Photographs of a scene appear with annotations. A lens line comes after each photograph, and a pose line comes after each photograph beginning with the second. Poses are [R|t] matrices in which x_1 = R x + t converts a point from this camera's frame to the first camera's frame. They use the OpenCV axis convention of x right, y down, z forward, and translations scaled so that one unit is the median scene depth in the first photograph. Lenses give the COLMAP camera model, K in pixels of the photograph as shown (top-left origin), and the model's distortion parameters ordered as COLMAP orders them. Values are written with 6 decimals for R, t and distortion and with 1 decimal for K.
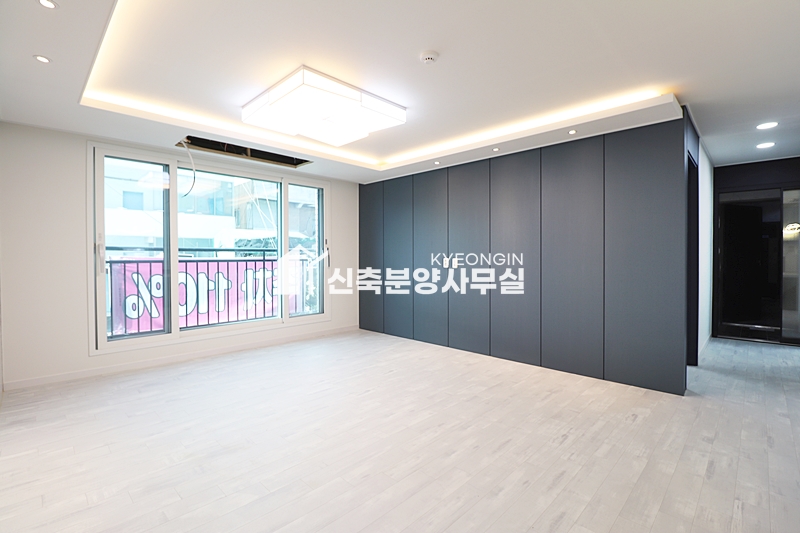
lens RADIAL K [[368.4, 0, 404.4], [0, 368.4, 261.3], [0, 0, 1]] dist [-0.003464, -0.011432]
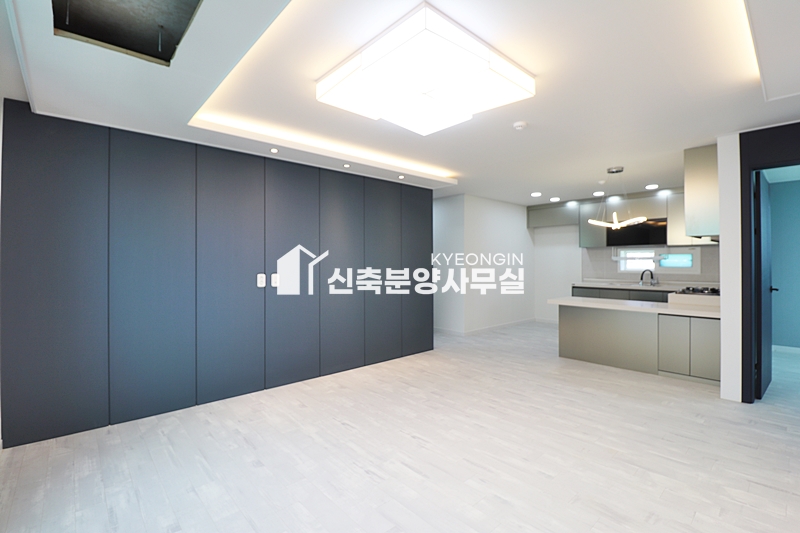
lens RADIAL K [[368.4, 0, 407.9], [0, 368.4, 262.1], [0, 0, 1]] dist [-0.003464, -0.011432]
pose [[0.056527, 0.000843, 0.998401, -1.070959], [0.015242, 0.999882, -0.001707, -0.047038], [-0.998285, 0.015314, 0.056508, 1.110519]]
